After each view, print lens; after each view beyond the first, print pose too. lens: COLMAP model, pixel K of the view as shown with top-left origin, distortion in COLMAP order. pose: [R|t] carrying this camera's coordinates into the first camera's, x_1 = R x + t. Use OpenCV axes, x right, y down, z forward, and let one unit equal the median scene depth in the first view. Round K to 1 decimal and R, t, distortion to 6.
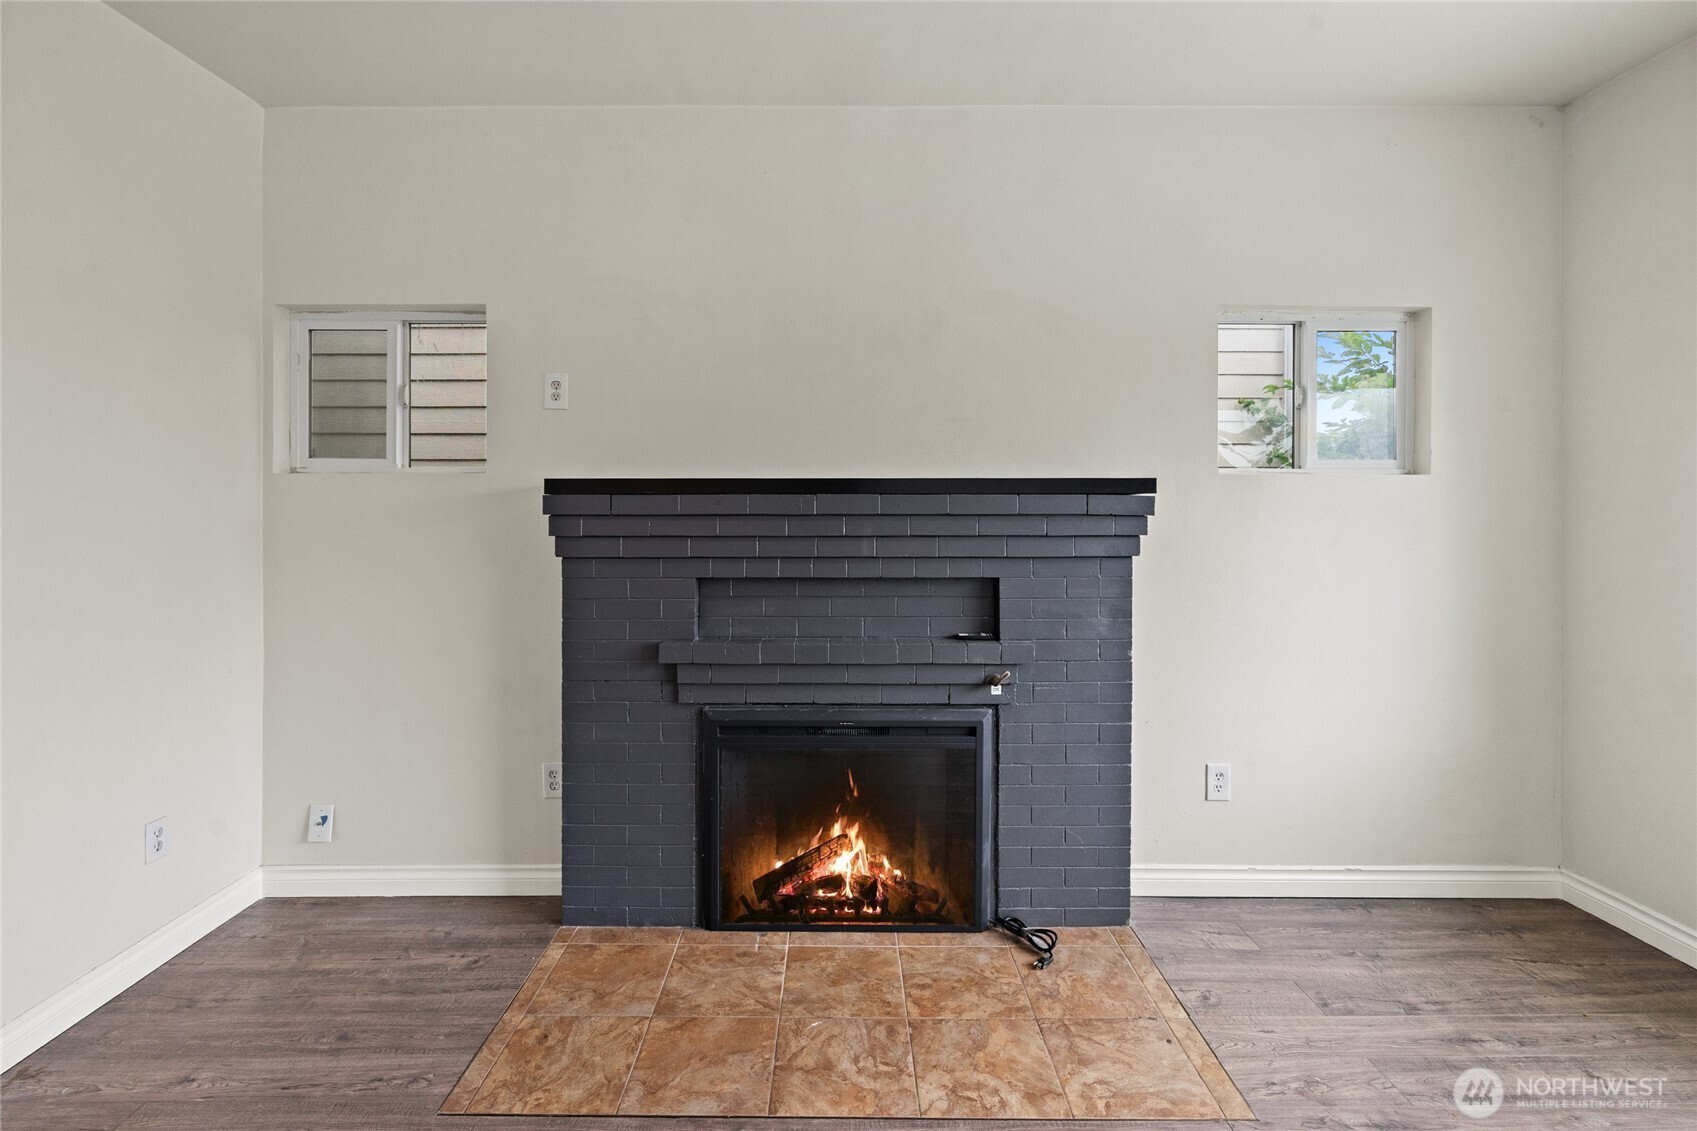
lens RADIAL K [[780.2, 0, 848.5], [0, 780.2, 565.5], [0, 0, 1]] dist [-0.014949, -0.000005]
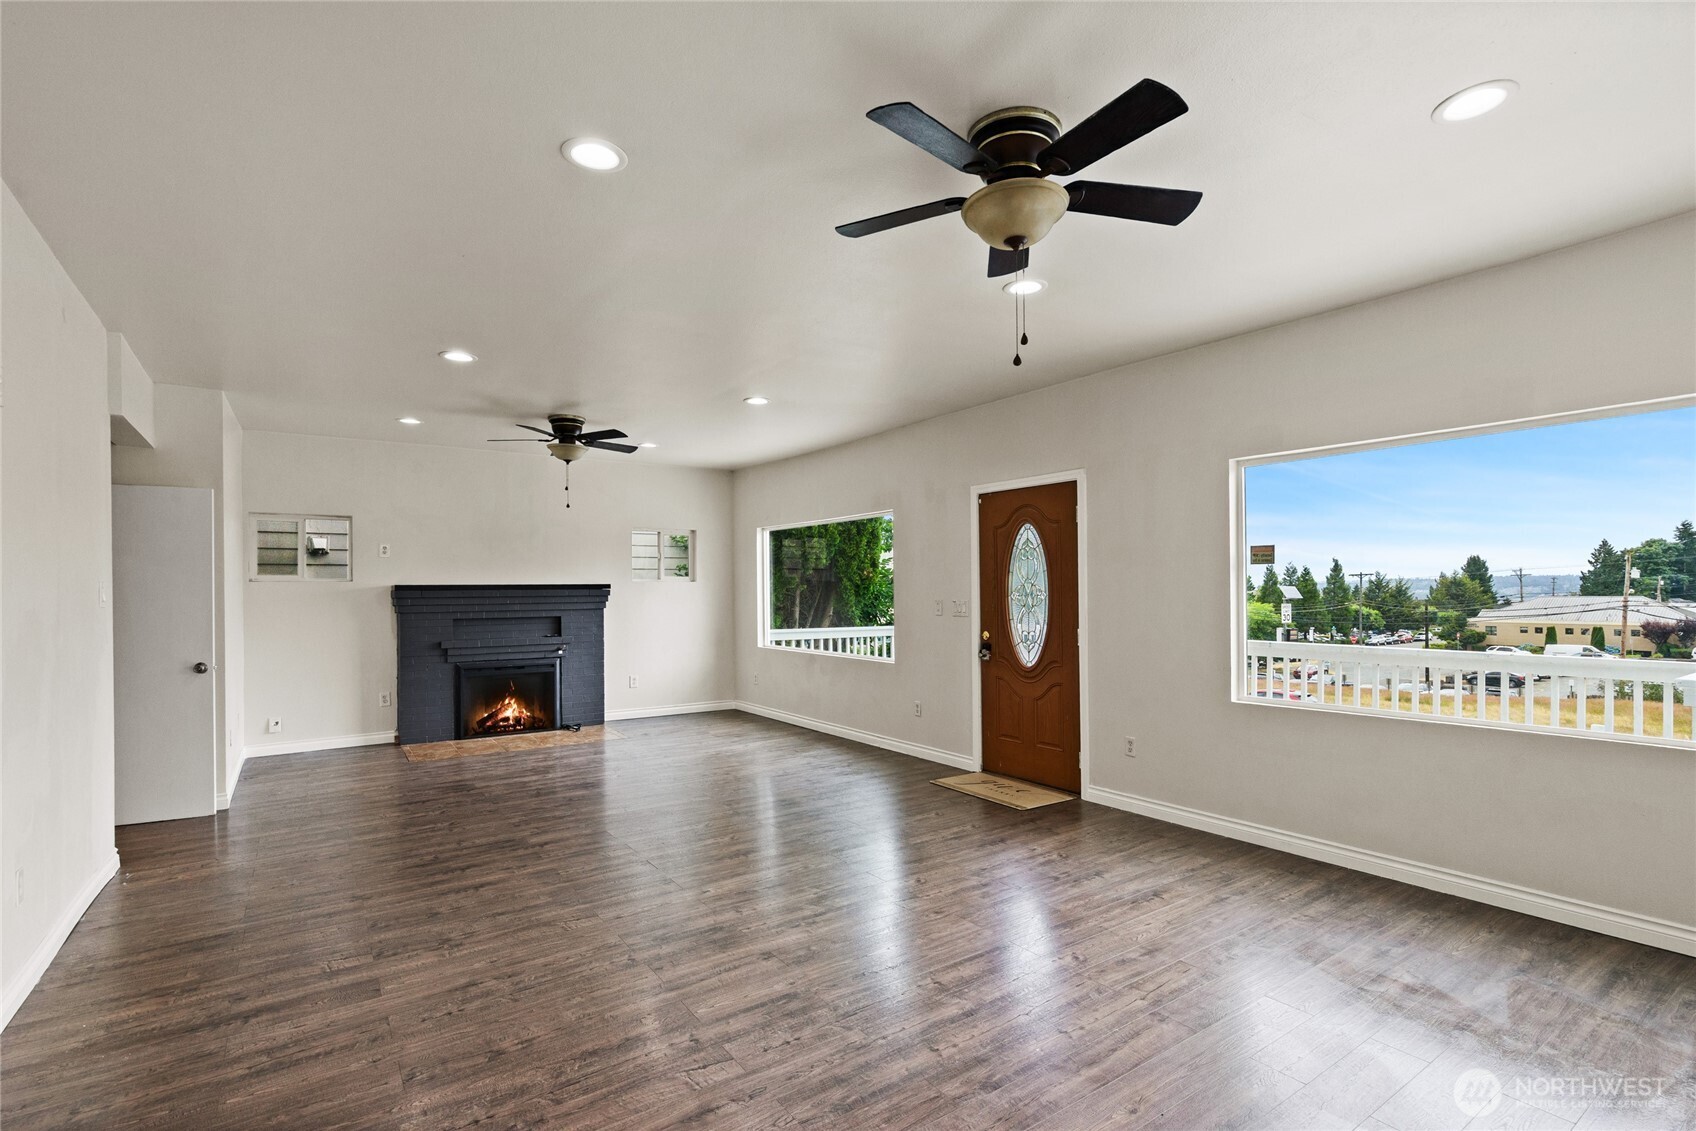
lens RADIAL K [[779.8, 0, 848.0], [0, 779.8, 565.5], [0, 0, 1]] dist [-0.014949, -0.000005]
pose [[0.816429, 0.013962, 0.577277, -0.675430], [0.049626, 0.994312, -0.094234, 0.165801], [-0.575309, 0.105584, 0.811093, -2.231819]]
